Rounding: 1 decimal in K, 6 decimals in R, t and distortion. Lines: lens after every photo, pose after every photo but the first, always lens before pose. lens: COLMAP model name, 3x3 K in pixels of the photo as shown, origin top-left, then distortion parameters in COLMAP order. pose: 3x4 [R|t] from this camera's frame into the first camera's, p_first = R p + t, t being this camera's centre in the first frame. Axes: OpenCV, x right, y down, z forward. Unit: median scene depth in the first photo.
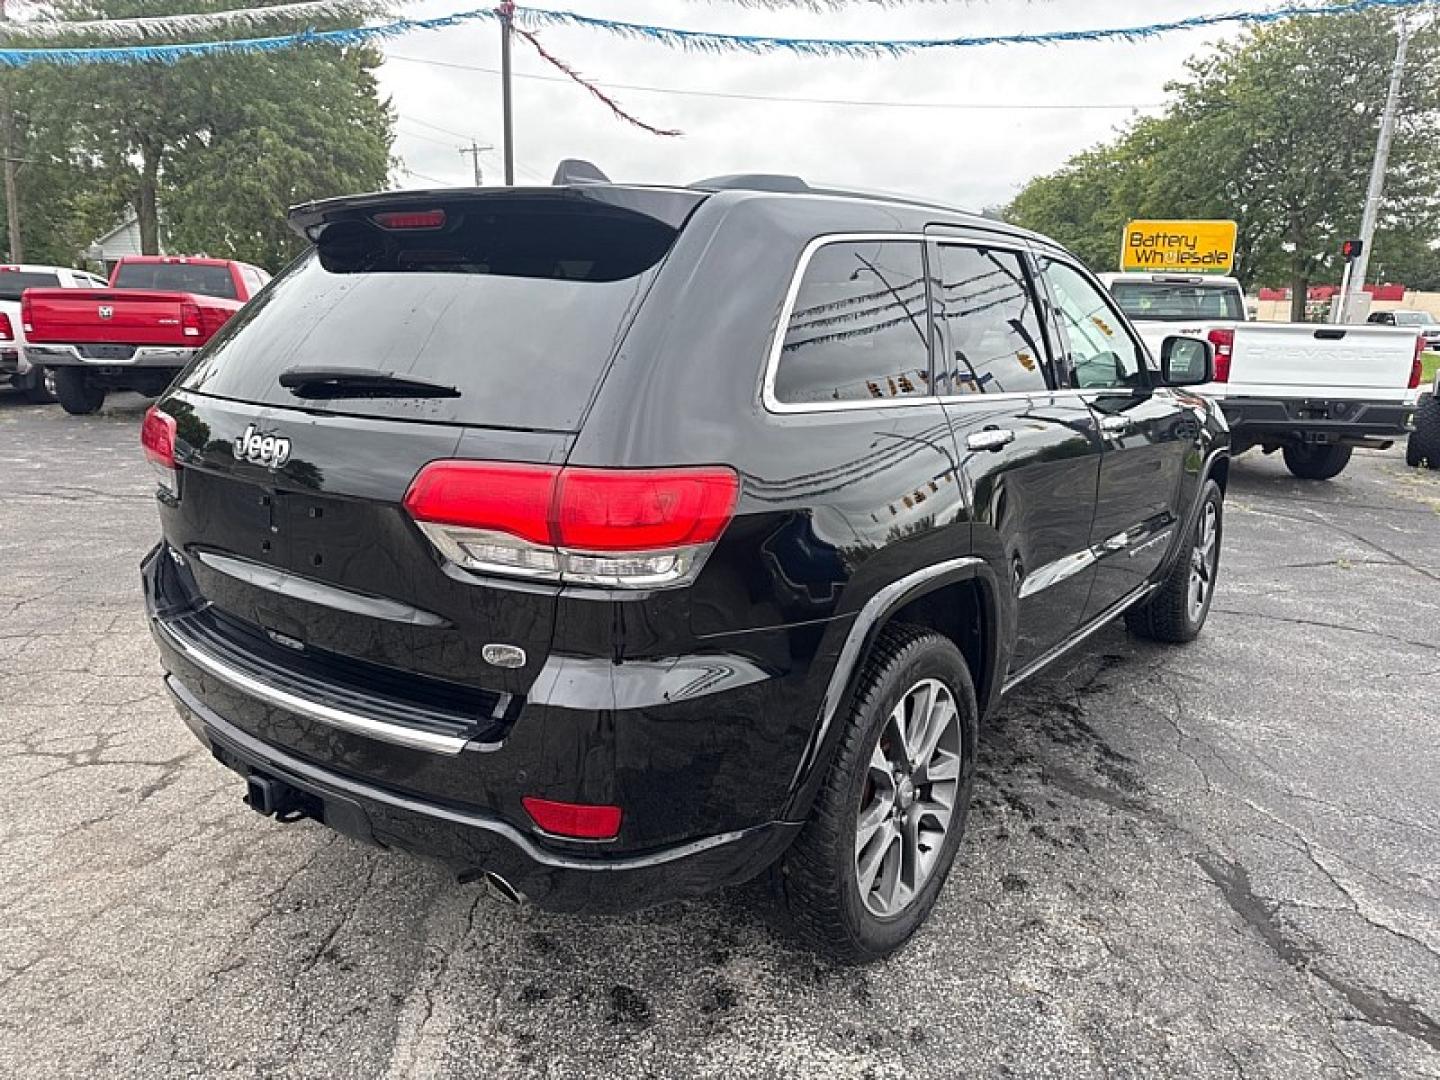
lens RADIAL K [[1021.0, 0, 720.0], [0, 1021.0, 540.0], [0, 0, 1]] dist [0.001955, -0.000120]
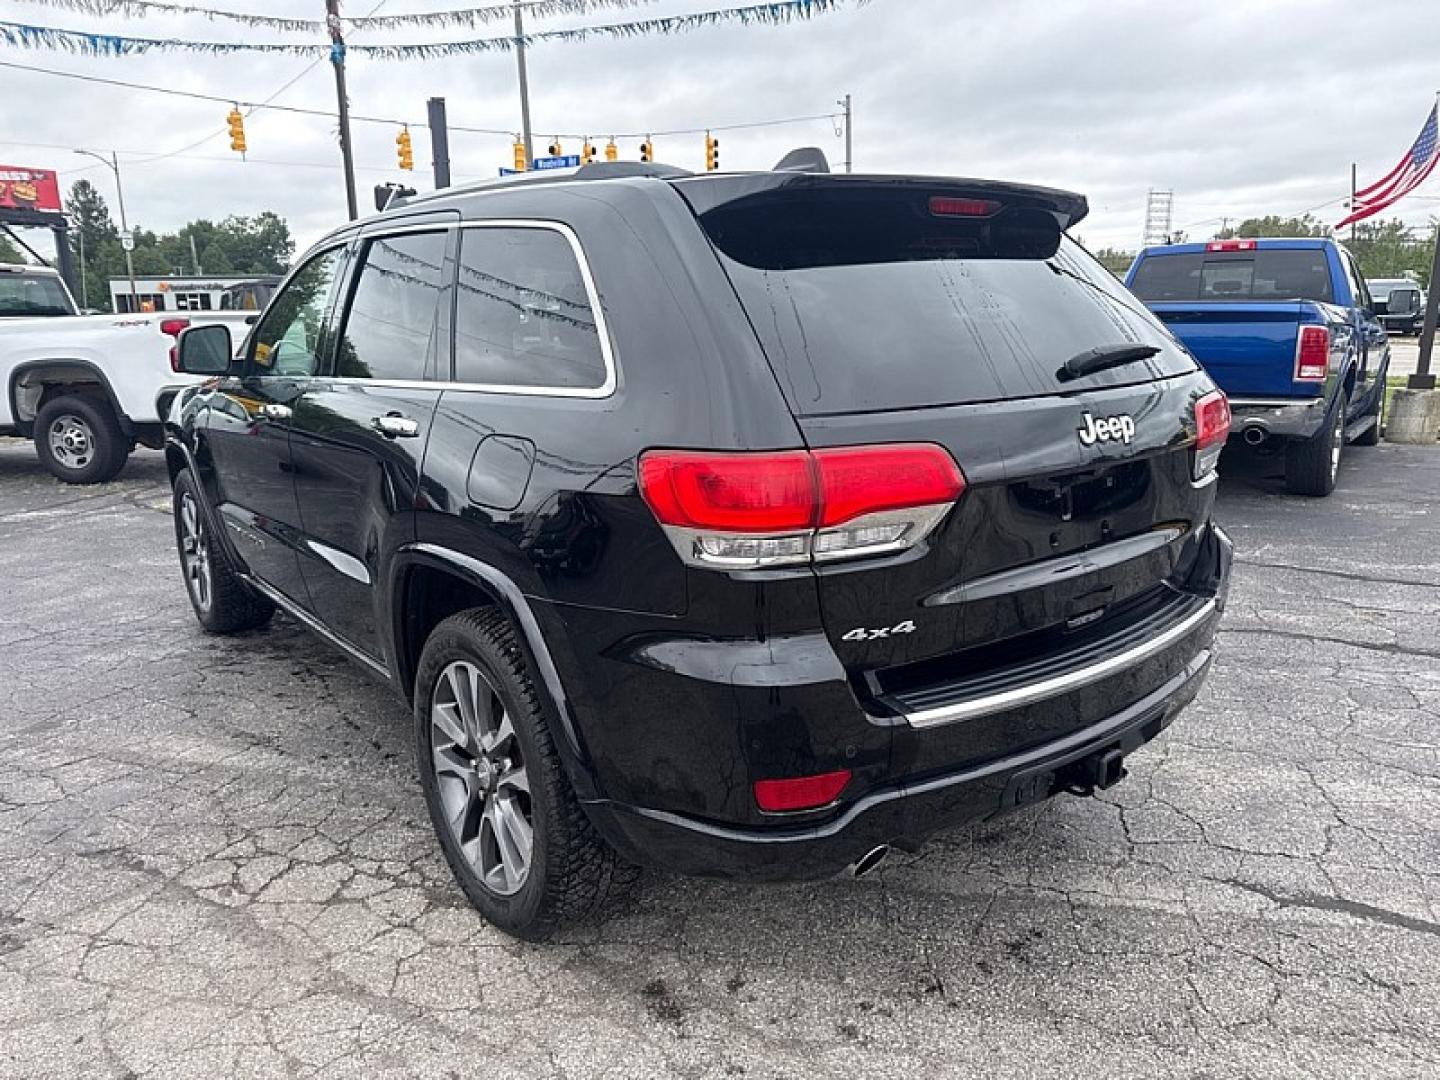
lens RADIAL K [[1008.5, 0, 720.0], [0, 1008.5, 540.0], [0, 0, 1]] dist [0.044759, -0.041169]
pose [[0.263502, -0.247997, 0.932236, -1.306935], [0.240036, 0.952850, 0.185633, -0.228578], [-0.934317, 0.174856, 0.310606, 0.910106]]
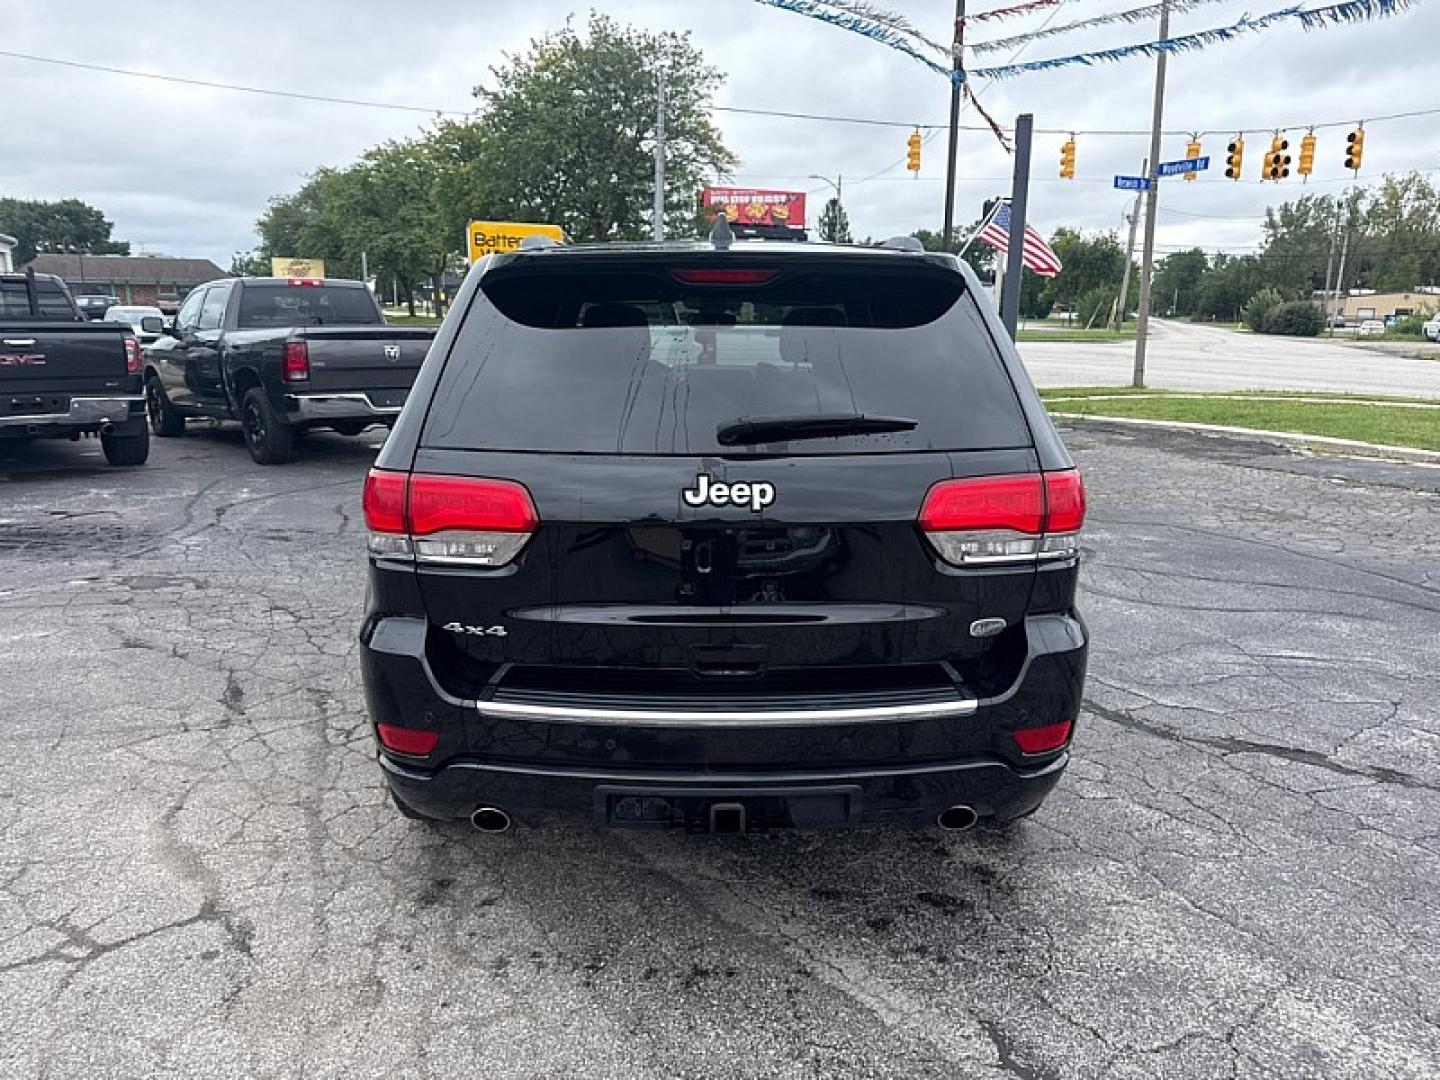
lens RADIAL K [[1008.5, 0, 720.0], [0, 1008.5, 540.0], [0, 0, 1]] dist [0.044759, -0.041169]
pose [[0.791893, -0.150840, 0.591737, -0.929481], [0.145925, 0.987682, 0.056486, -0.088706], [-0.592968, 0.041618, 0.804150, 0.134680]]
